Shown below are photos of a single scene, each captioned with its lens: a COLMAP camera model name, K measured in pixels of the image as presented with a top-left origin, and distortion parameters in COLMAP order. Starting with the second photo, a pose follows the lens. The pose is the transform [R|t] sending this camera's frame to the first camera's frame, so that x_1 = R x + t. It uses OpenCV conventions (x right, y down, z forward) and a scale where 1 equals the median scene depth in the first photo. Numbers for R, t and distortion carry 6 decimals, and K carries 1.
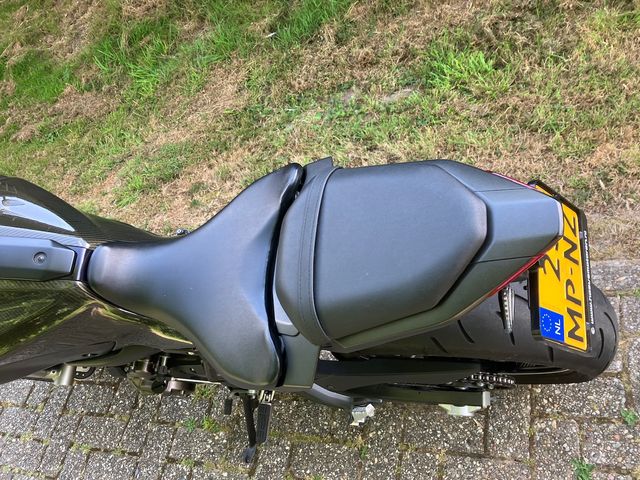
lens RADIAL K [[524.0, 0, 318.4], [0, 524.0, 242.6], [0, 0, 1]] dist [0.026585, -0.029420]
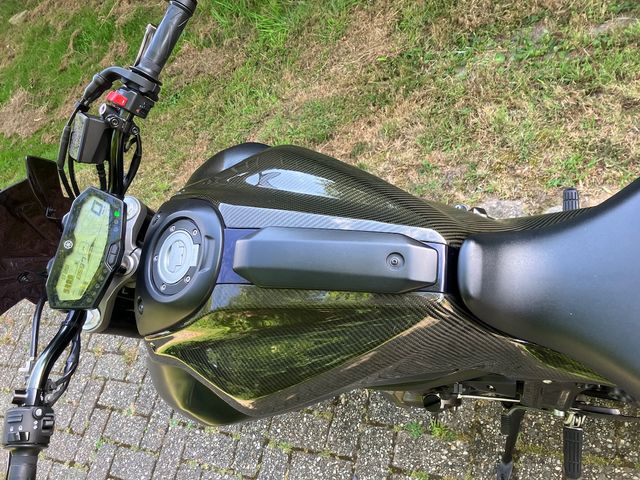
lens RADIAL K [[524.0, 0, 321.3], [0, 524.0, 242.3], [0, 0, 1]] dist [0.026585, -0.029420]
pose [[0.993227, -0.013904, -0.115356, -0.198848], [0.023271, 0.996503, 0.080253, -0.020259], [0.113837, -0.082394, 0.990077, 0.109150]]
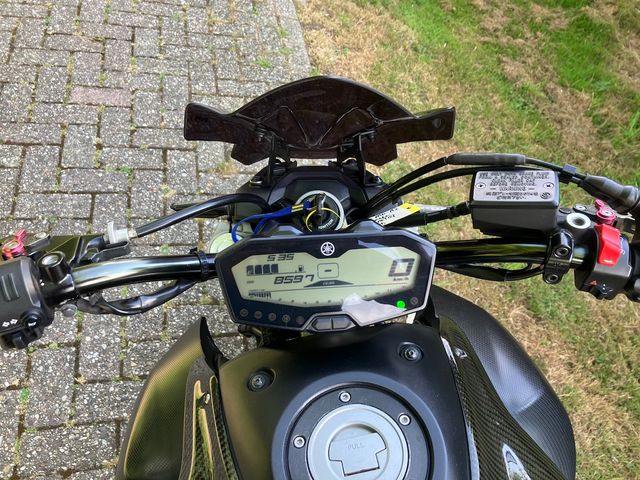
lens RADIAL K [[524.0, 0, 317.5], [0, 524.0, 235.8], [0, 0, 1]] dist [0.026585, -0.029420]
pose [[0.253546, 0.951080, -0.176523, -0.352689], [-0.932922, 0.288657, 0.215253, -0.033327], [0.255677, 0.110106, 0.960472, 0.225009]]
